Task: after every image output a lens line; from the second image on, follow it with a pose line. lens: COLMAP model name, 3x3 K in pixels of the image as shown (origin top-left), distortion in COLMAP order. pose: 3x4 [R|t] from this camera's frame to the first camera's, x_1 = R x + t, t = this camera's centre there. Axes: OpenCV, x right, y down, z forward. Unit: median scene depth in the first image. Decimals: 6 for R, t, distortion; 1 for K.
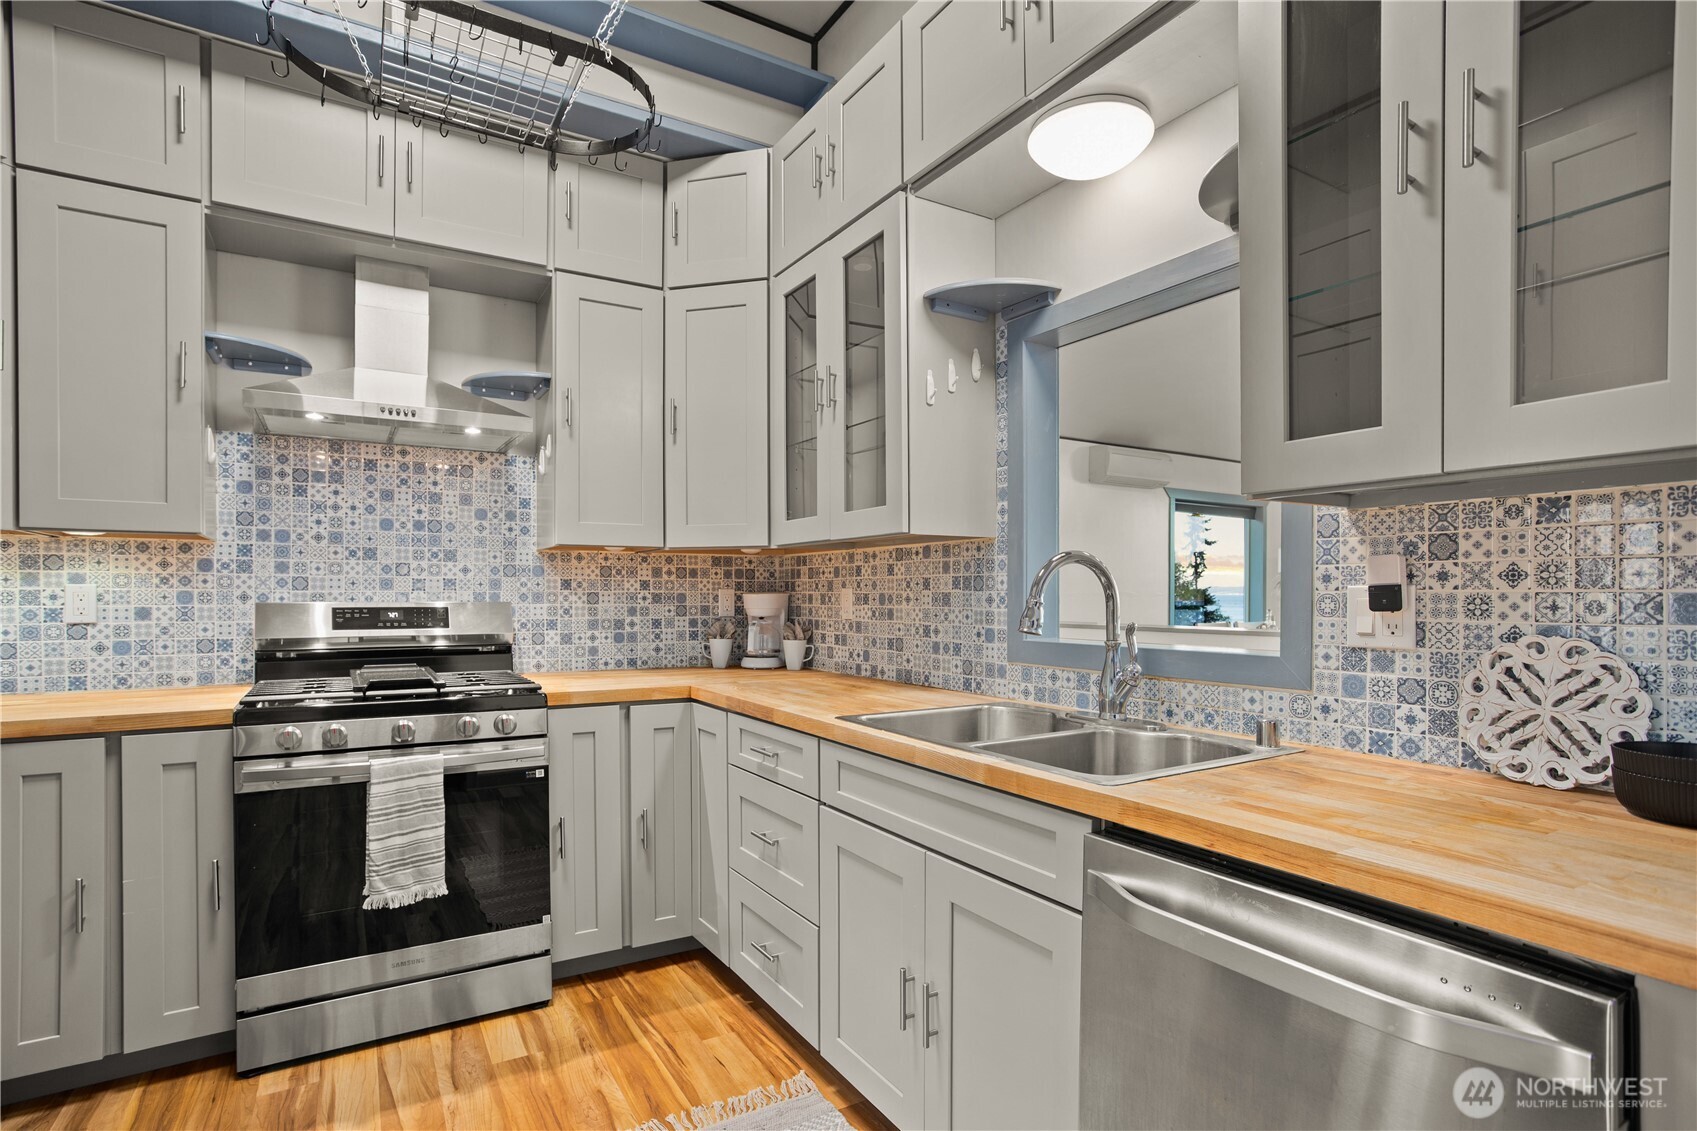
lens RADIAL K [[833.3, 0, 834.4], [0, 833.3, 596.4], [0, 0, 1]] dist [-0.036543, -0.000032]
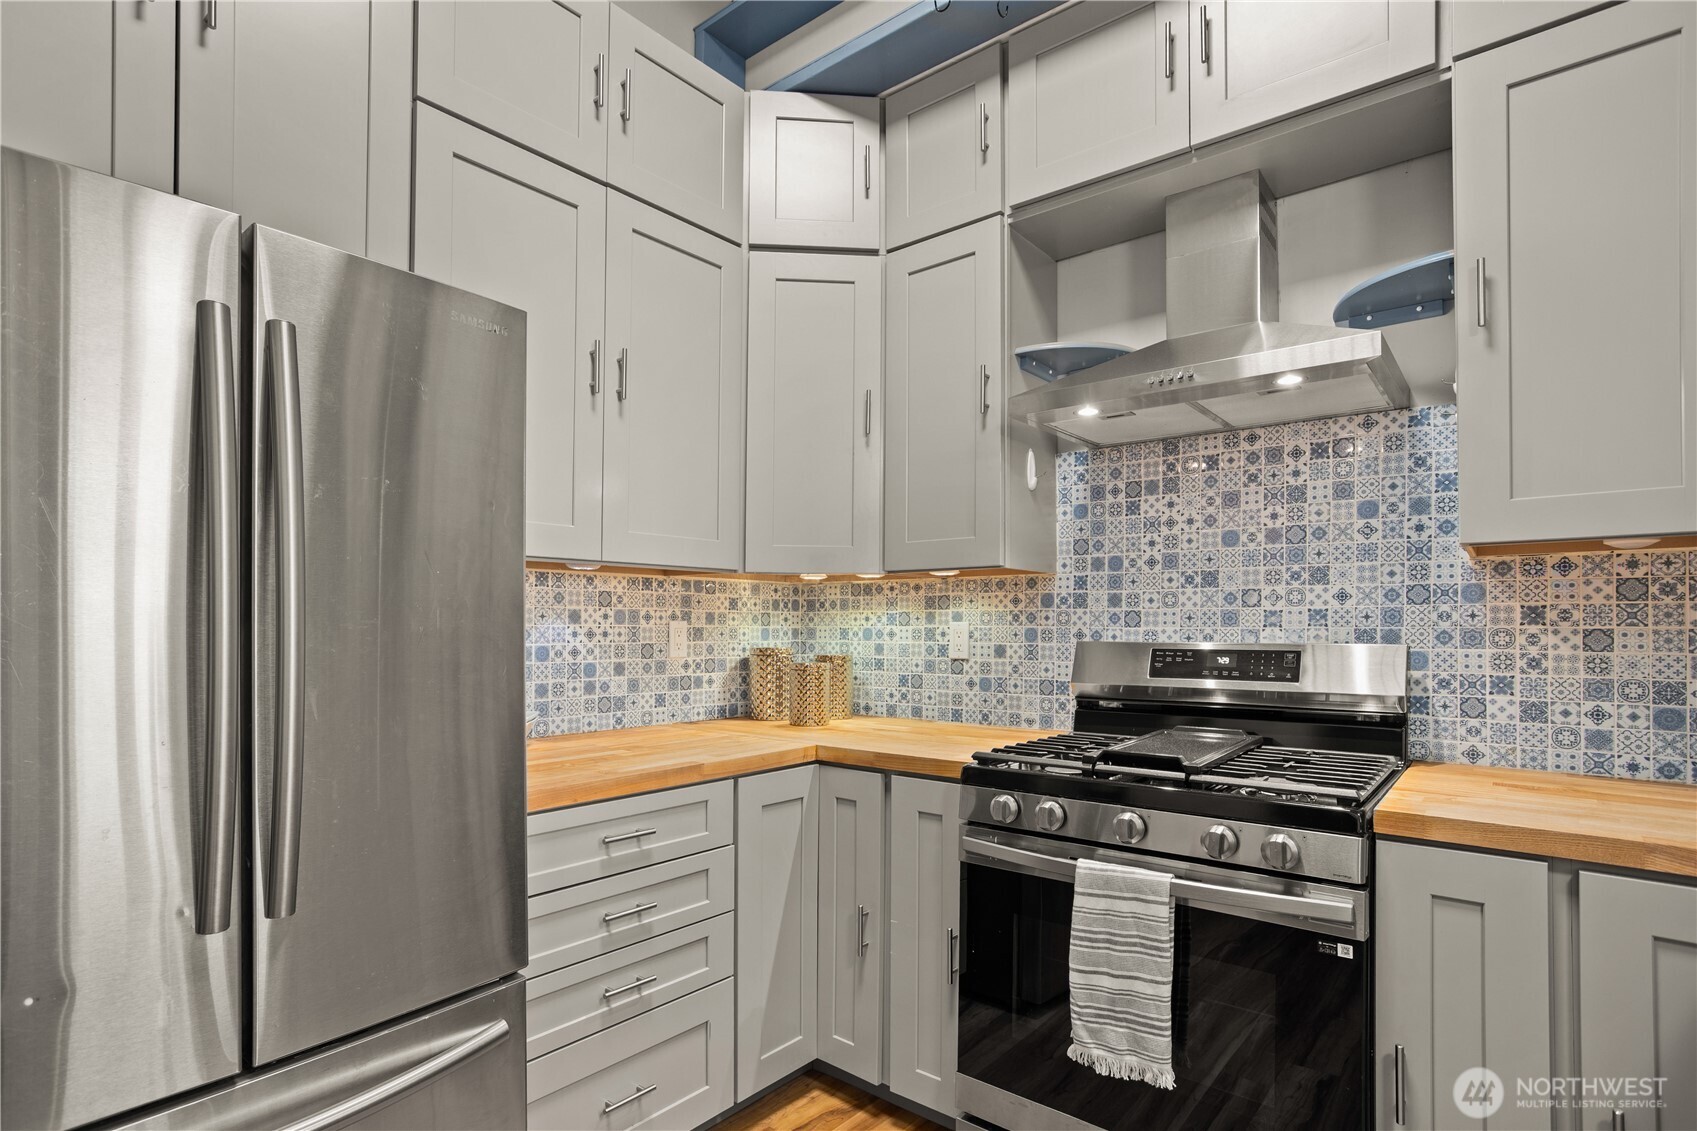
lens RADIAL K [[844.6, 0, 846.7], [0, 844.6, 622.3], [0, 0, 1]] dist [-0.065435, 0.037163]
pose [[0.326842, -0.008822, -0.945038, 0.058665], [-0.003698, 0.999937, -0.010614, -0.002353], [0.945072, 0.006964, 0.326788, 0.450207]]
